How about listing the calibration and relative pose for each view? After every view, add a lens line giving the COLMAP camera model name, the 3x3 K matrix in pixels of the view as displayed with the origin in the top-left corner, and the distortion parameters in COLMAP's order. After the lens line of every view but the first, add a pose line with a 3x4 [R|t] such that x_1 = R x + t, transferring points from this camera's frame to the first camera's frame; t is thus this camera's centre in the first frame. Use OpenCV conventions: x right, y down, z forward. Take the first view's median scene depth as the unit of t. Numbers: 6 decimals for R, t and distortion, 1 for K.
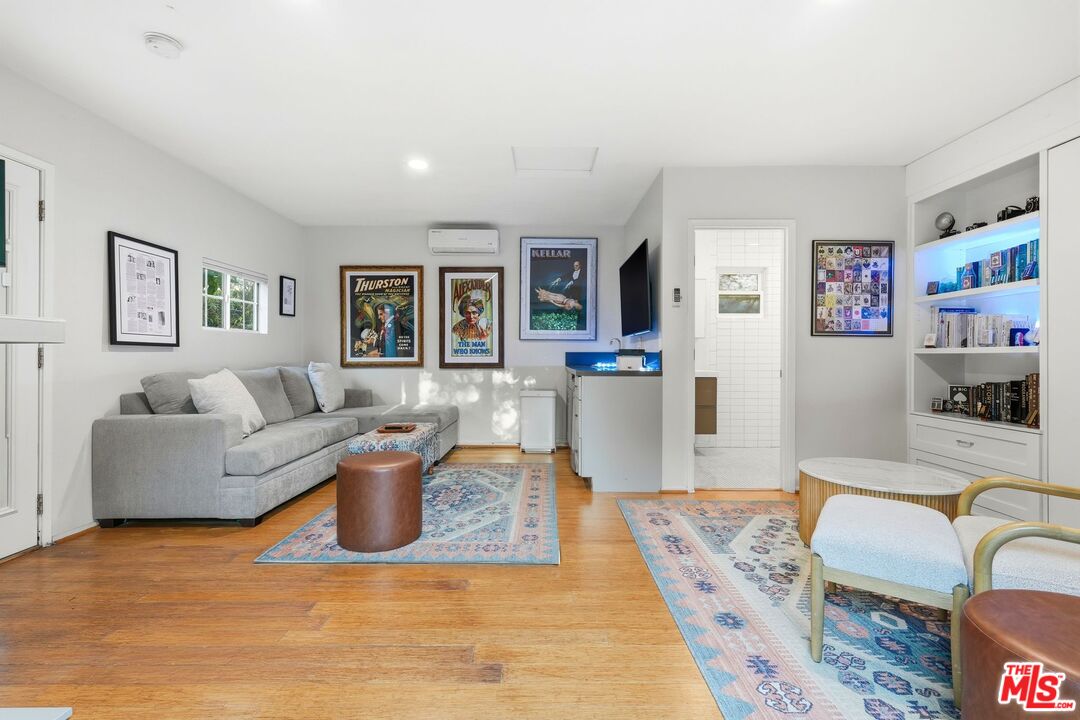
lens RADIAL K [[490.1, 0, 535.9], [0, 490.1, 358.7], [0, 0, 1]] dist [0.003704, 0.000113]
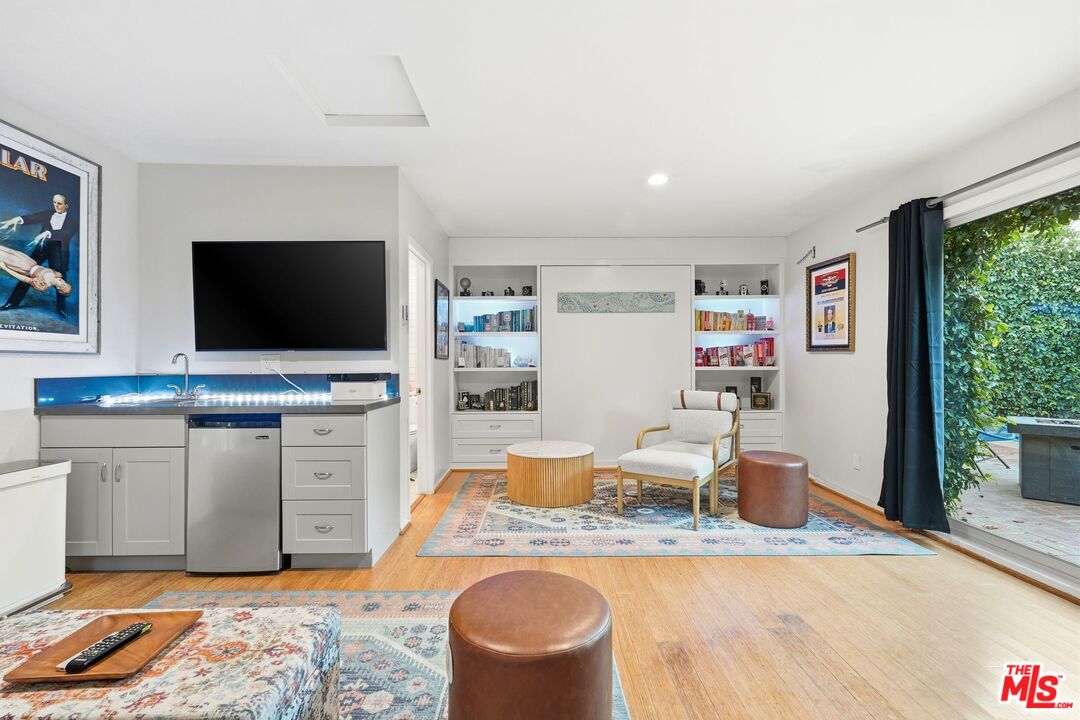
lens RADIAL K [[490.1, 0, 535.7], [0, 490.1, 367.3], [0, 0, 1]] dist [0.003704, 0.000113]
pose [[-0.038324, -0.012404, 0.999188, -0.737231], [0.009415, 0.999874, 0.012773, -0.043360], [-0.999221, 0.009896, -0.038203, 0.911854]]
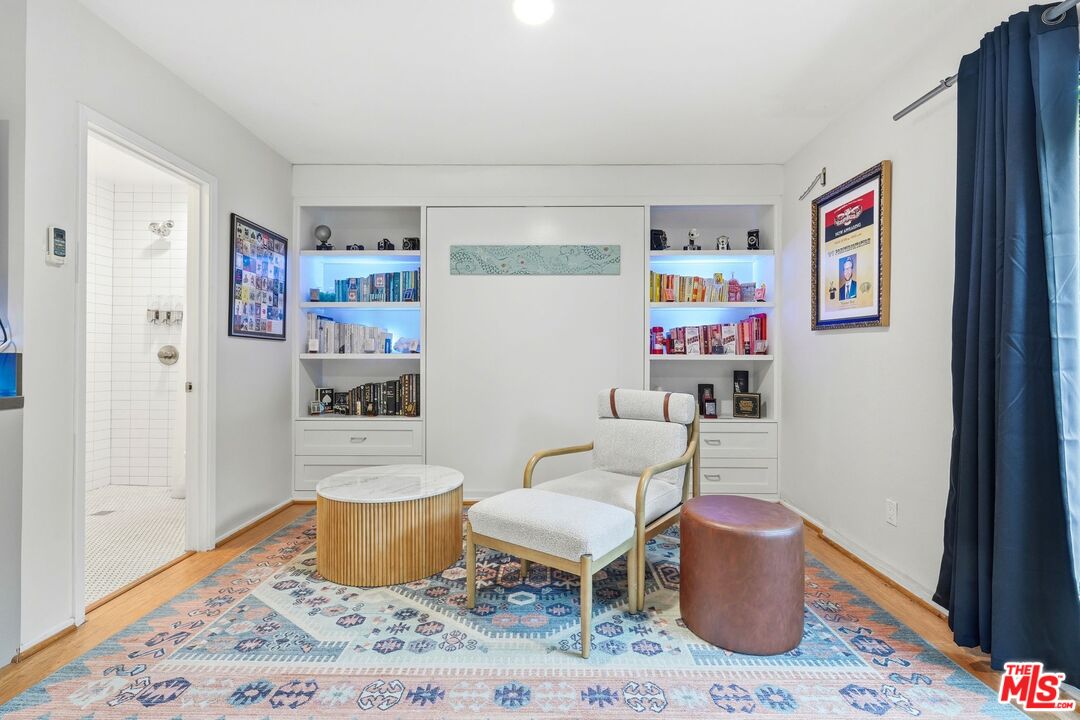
lens RADIAL K [[490.1, 0, 545.1], [0, 490.1, 359.9], [0, 0, 1]] dist [0.003704, 0.000113]
pose [[-0.018040, -0.005483, 0.999822, -0.250747], [0.001734, 0.999983, 0.005515, -0.014280], [-0.999836, 0.001834, -0.018031, 0.585390]]
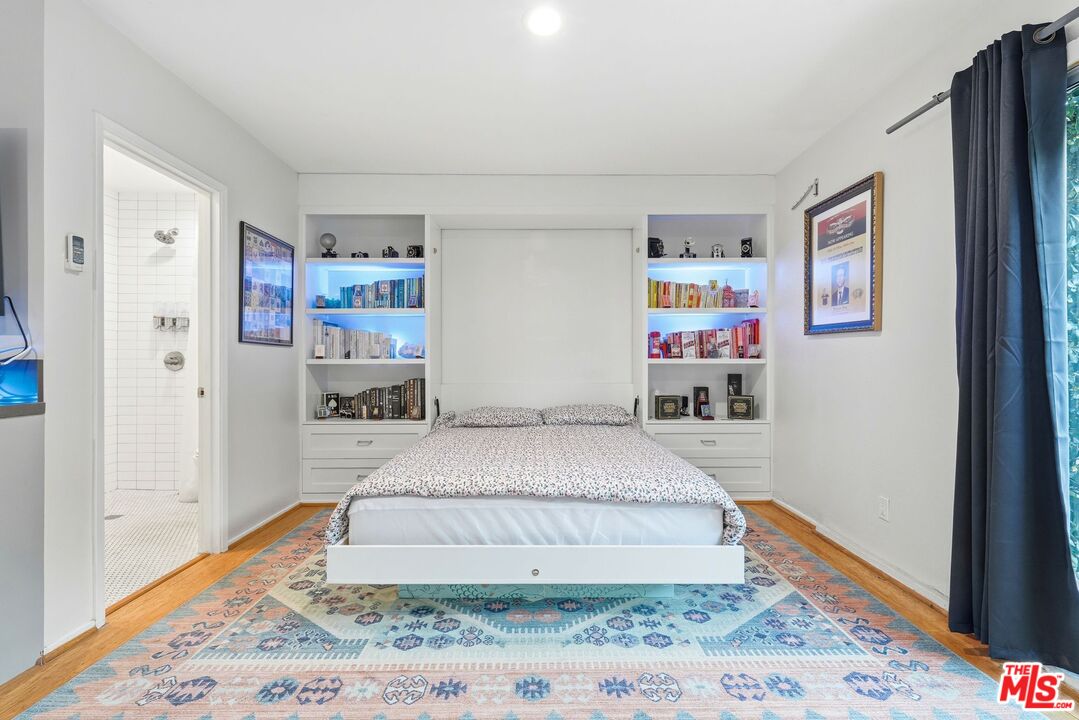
lens RADIAL K [[476.5, 0, 543.6], [0, 476.5, 366.8], [0, 0, 1]] dist [0.005146, -0.000304]
pose [[-0.038792, -0.010577, 0.999191, -0.252743], [0.005686, 0.999925, 0.010805, -0.014277], [-0.999231, 0.006101, -0.038728, 0.615599]]
